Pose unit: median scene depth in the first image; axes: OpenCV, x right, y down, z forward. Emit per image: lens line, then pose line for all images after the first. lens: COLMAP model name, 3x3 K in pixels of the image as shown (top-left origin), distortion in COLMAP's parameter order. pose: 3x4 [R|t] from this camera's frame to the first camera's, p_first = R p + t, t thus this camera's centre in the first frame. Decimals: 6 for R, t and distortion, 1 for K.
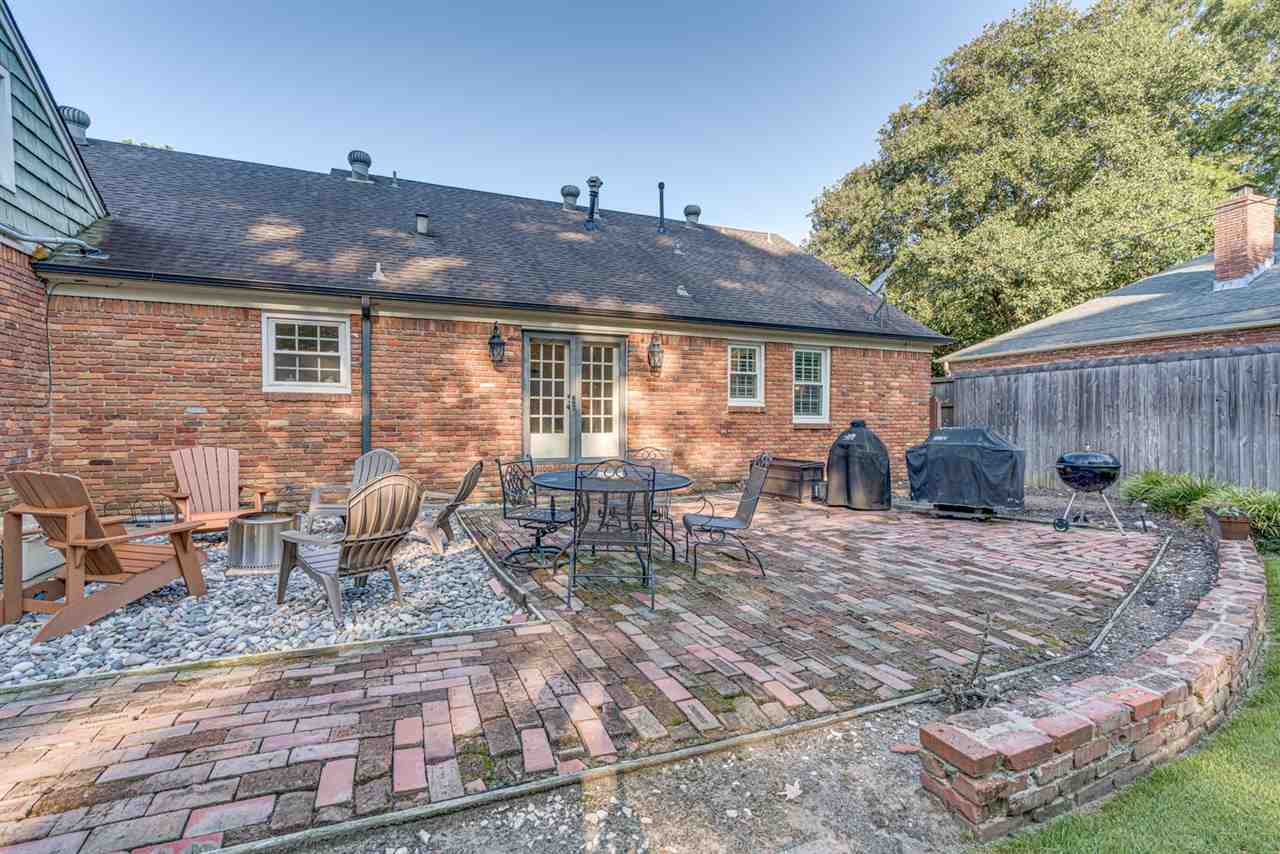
lens RADIAL K [[583.1, 0, 635.5], [0, 583.1, 425.5], [0, 0, 1]] dist [-0.004672, 0.001199]
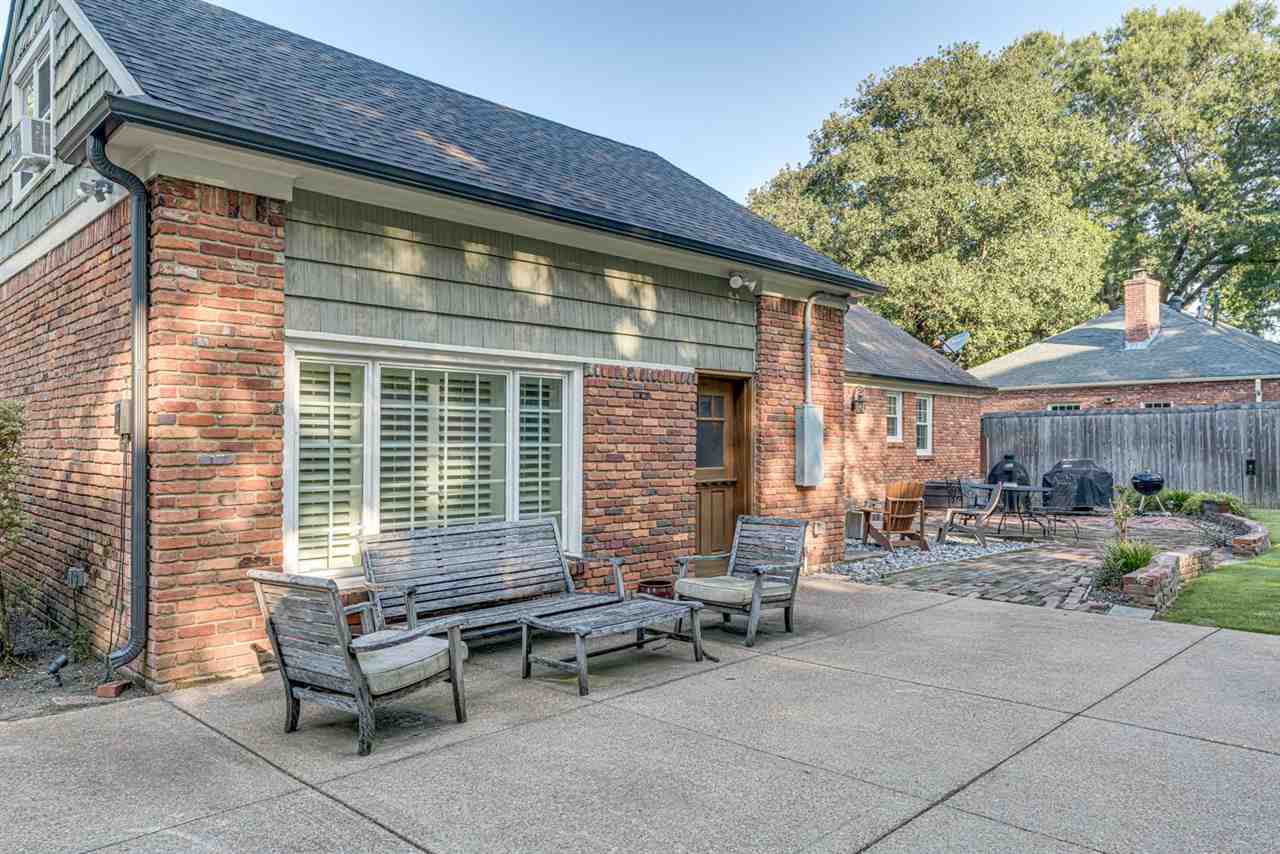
lens RADIAL K [[887.2, 0, 643.1], [0, 887.2, 428.1], [0, 0, 1]] dist [-0.003253, 0.000273]
pose [[0.926565, 0.007417, 0.376061, -0.977632], [0.002119, 0.999687, -0.024936, -0.016171], [-0.376128, 0.023902, 0.926259, -0.545874]]
